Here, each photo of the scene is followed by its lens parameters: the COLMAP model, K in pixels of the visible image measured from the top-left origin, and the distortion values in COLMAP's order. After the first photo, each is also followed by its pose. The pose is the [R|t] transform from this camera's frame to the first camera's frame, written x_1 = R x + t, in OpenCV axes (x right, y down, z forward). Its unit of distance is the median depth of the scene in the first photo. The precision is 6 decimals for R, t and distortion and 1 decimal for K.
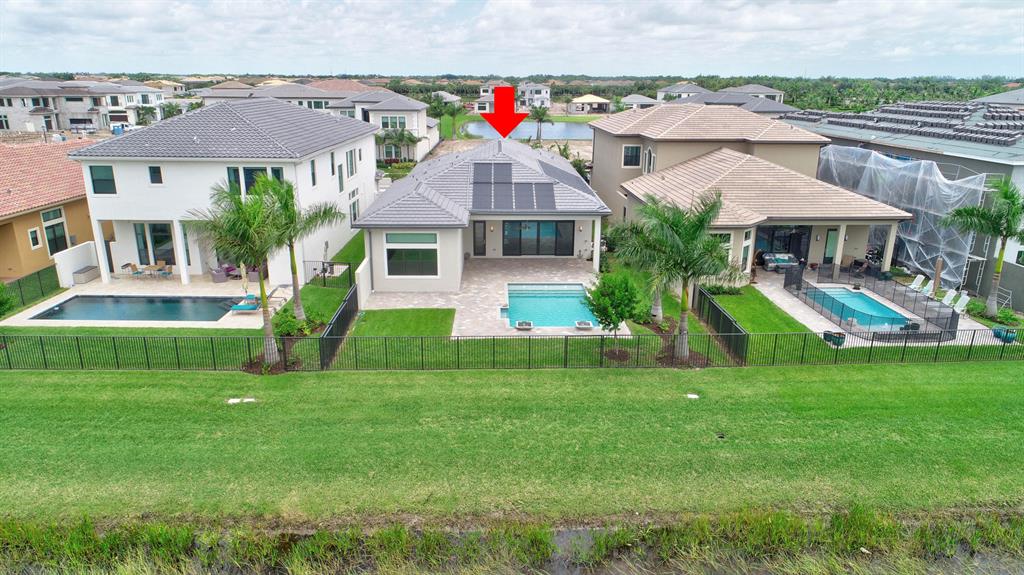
lens RADIAL K [[679.4, 0, 512.4], [0, 679.4, 292.5], [0, 0, 1]] dist [-0.007041, 0.000302]
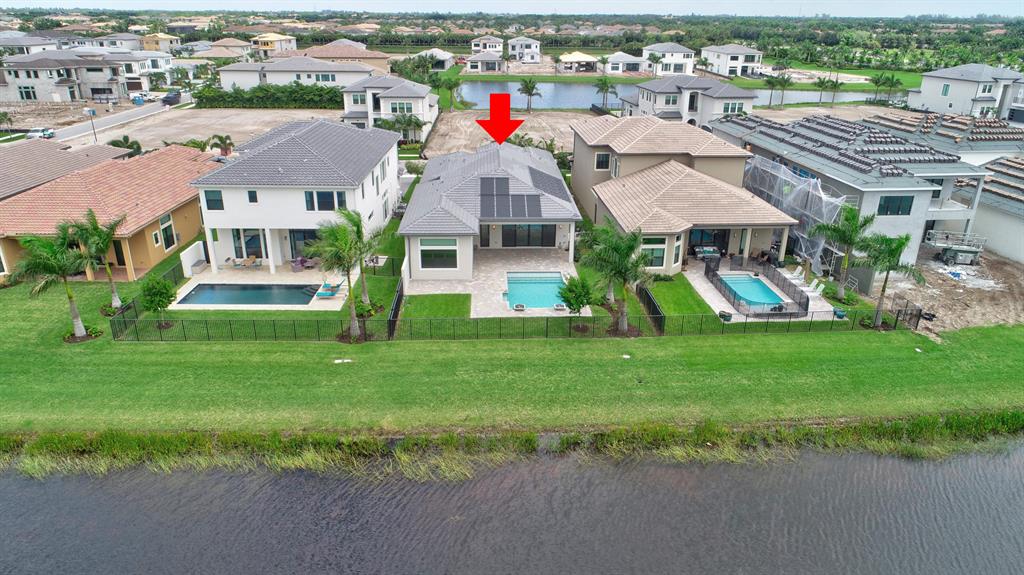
lens RADIAL K [[679.4, 0, 512.6], [0, 679.4, 289.7], [0, 0, 1]] dist [-0.007041, 0.000302]
pose [[0.999884, -0.004113, 0.014637, -0.016853], [0.002916, 0.996720, 0.080880, -0.096395], [-0.014922, -0.080828, 0.996616, -0.412489]]
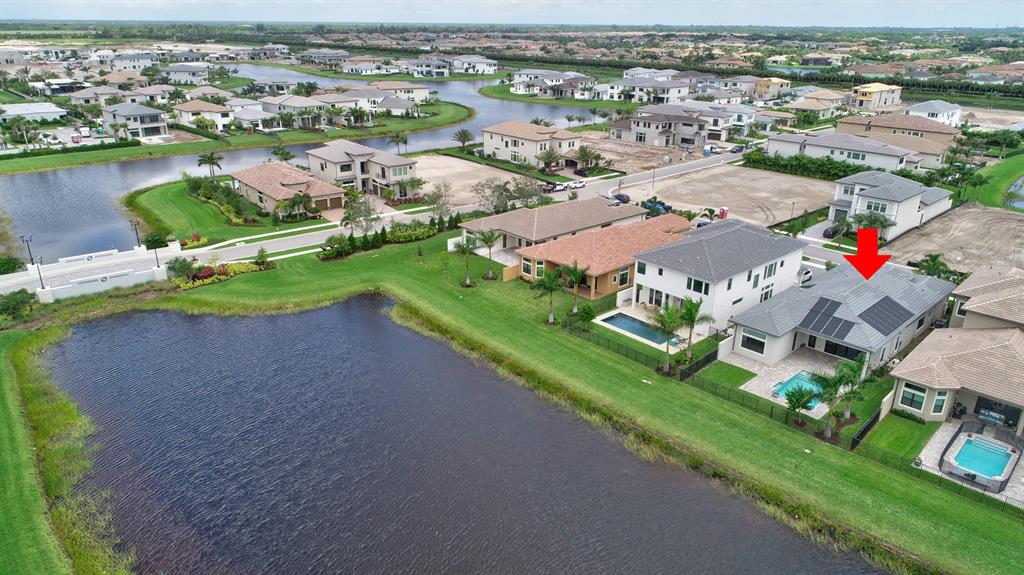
lens RADIAL K [[679.4, 0, 512.3], [0, 679.4, 290.9], [0, 0, 1]] dist [-0.007041, 0.000302]
pose [[0.667530, 0.269505, -0.694097, 0.759314], [-0.224621, 0.961655, 0.157369, -0.366208], [0.709894, 0.050860, 0.702470, -0.976748]]
